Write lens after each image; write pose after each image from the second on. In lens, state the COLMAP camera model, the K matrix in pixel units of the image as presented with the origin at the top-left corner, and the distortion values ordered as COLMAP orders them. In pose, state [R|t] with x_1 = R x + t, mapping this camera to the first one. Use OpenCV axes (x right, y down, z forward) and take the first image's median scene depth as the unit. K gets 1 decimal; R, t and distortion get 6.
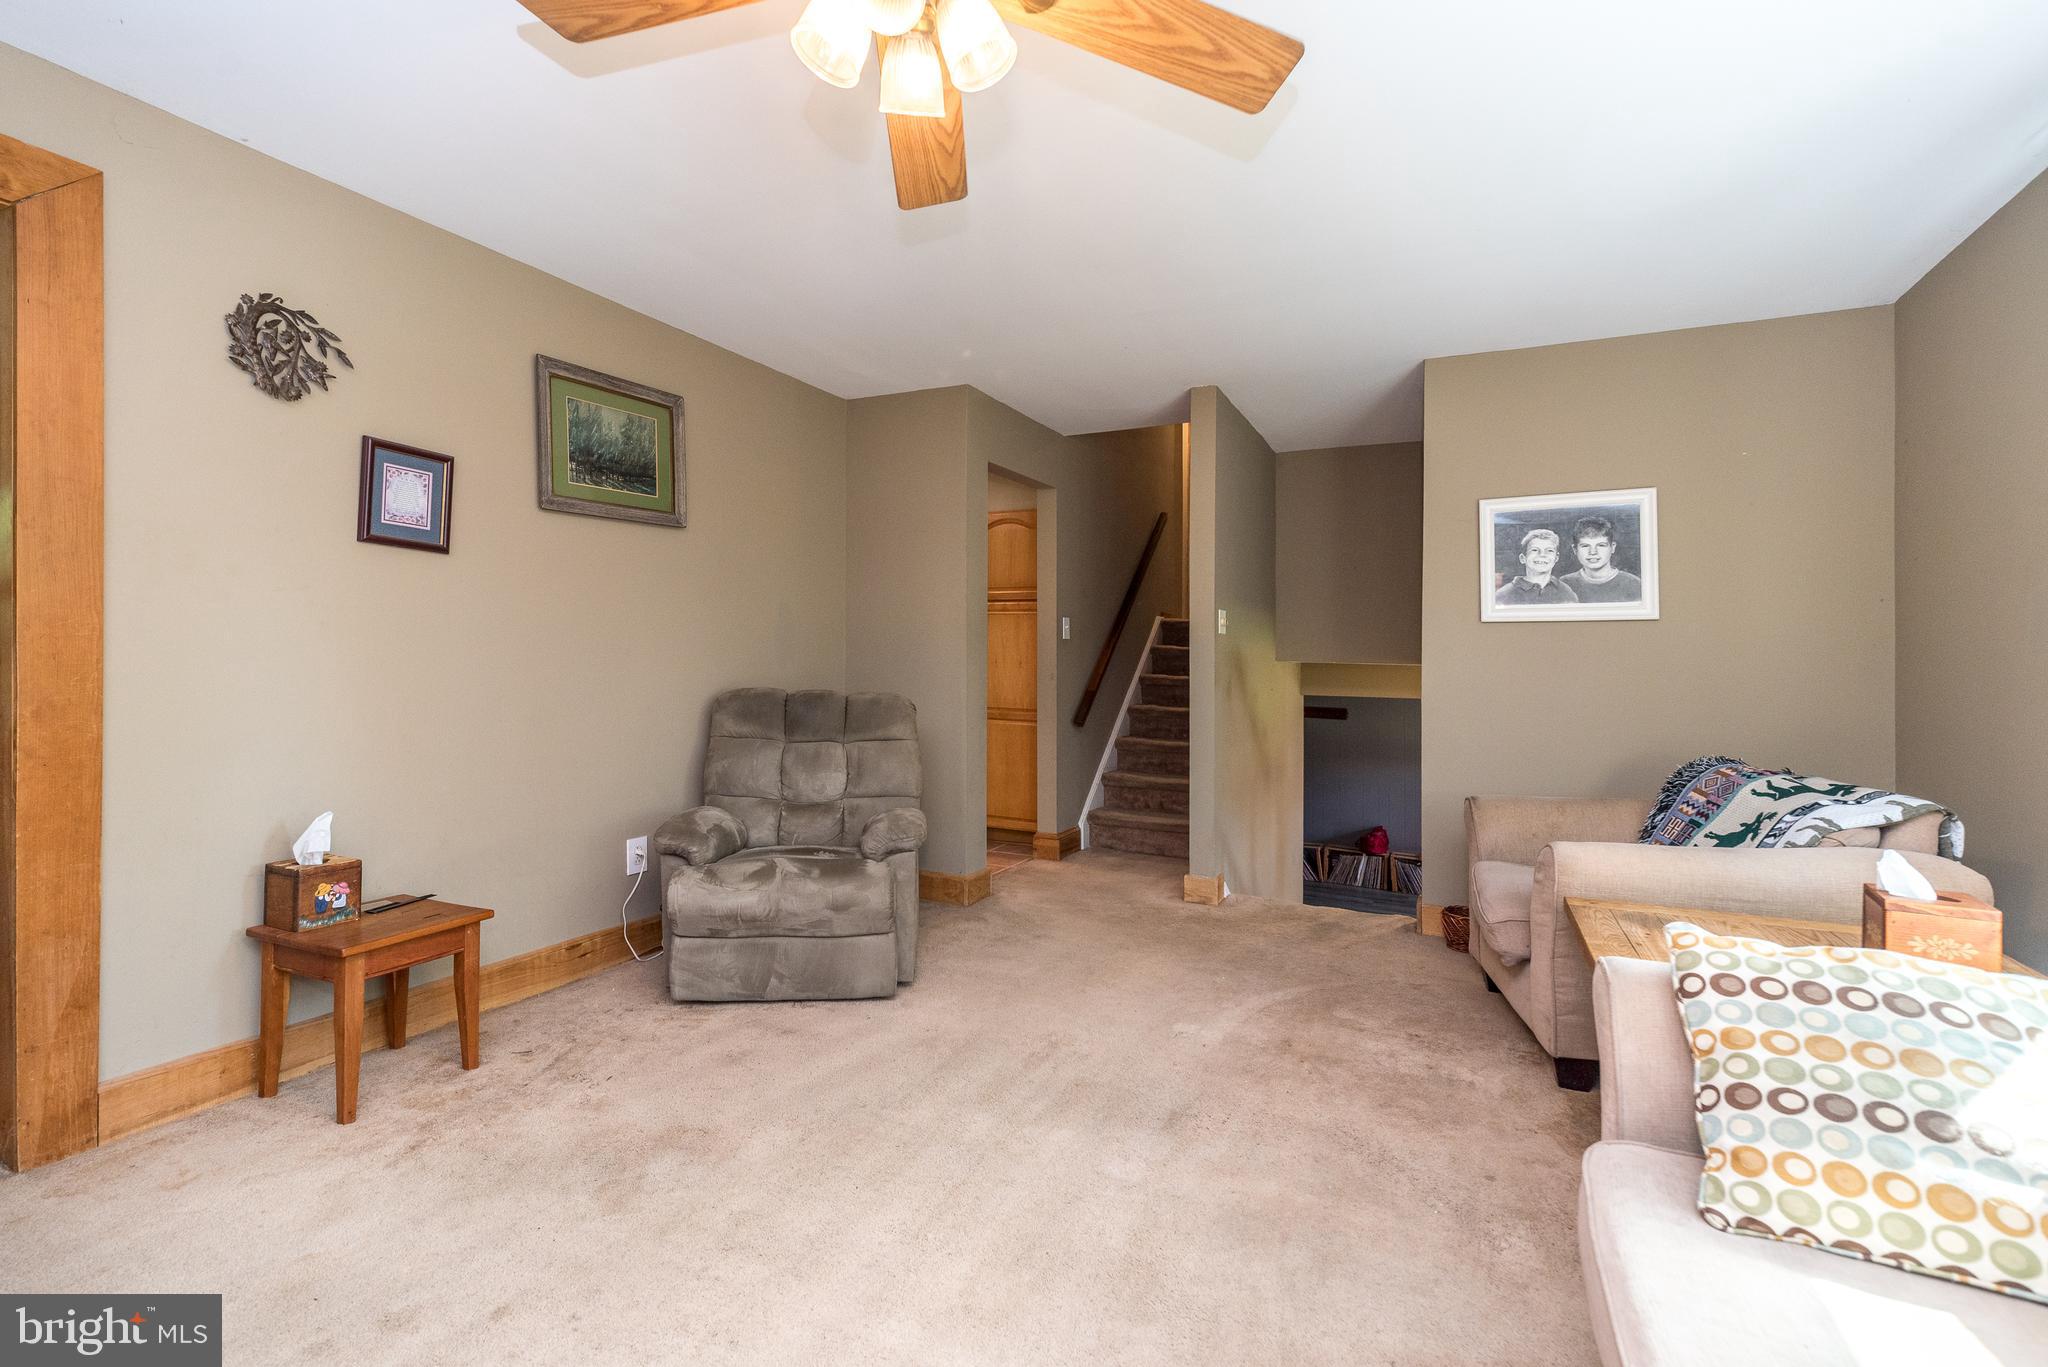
lens RADIAL K [[886.0, 0, 1024.1], [0, 886.0, 666.3], [0, 0, 1]] dist [0.002533, 0.000466]
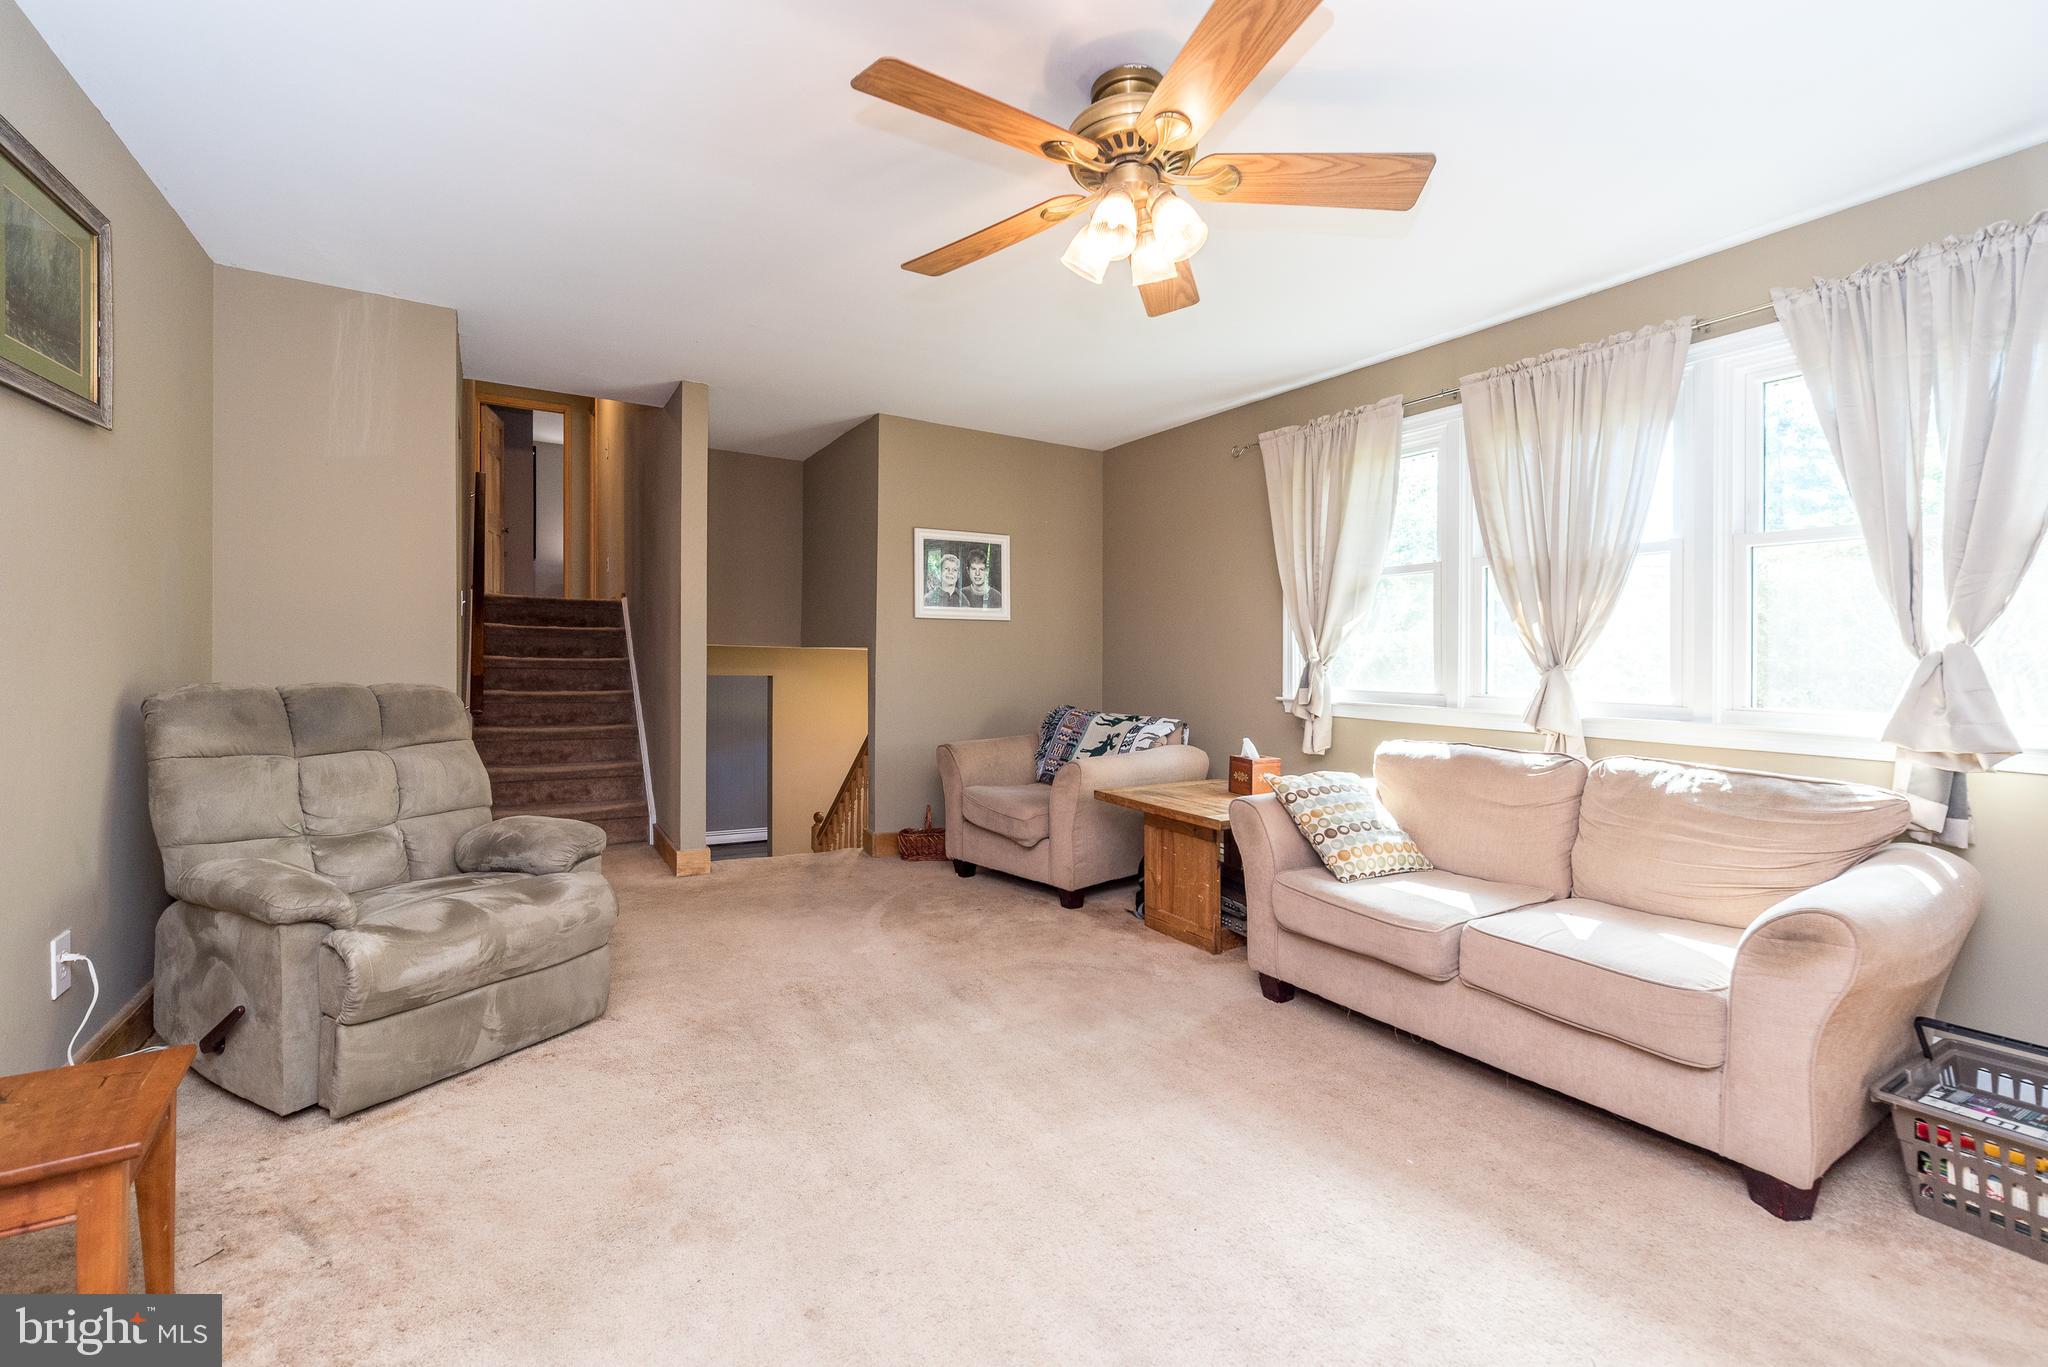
lens RADIAL K [[876.1, 0, 1028.6], [0, 876.1, 656.7], [0, 0, 1]] dist [0.000600, 0.000028]
pose [[0.560167, -0.006128, 0.828357, -0.655203], [-0.006727, 0.999906, 0.011946, -0.010127], [-0.828352, -0.012264, 0.560073, 0.136828]]
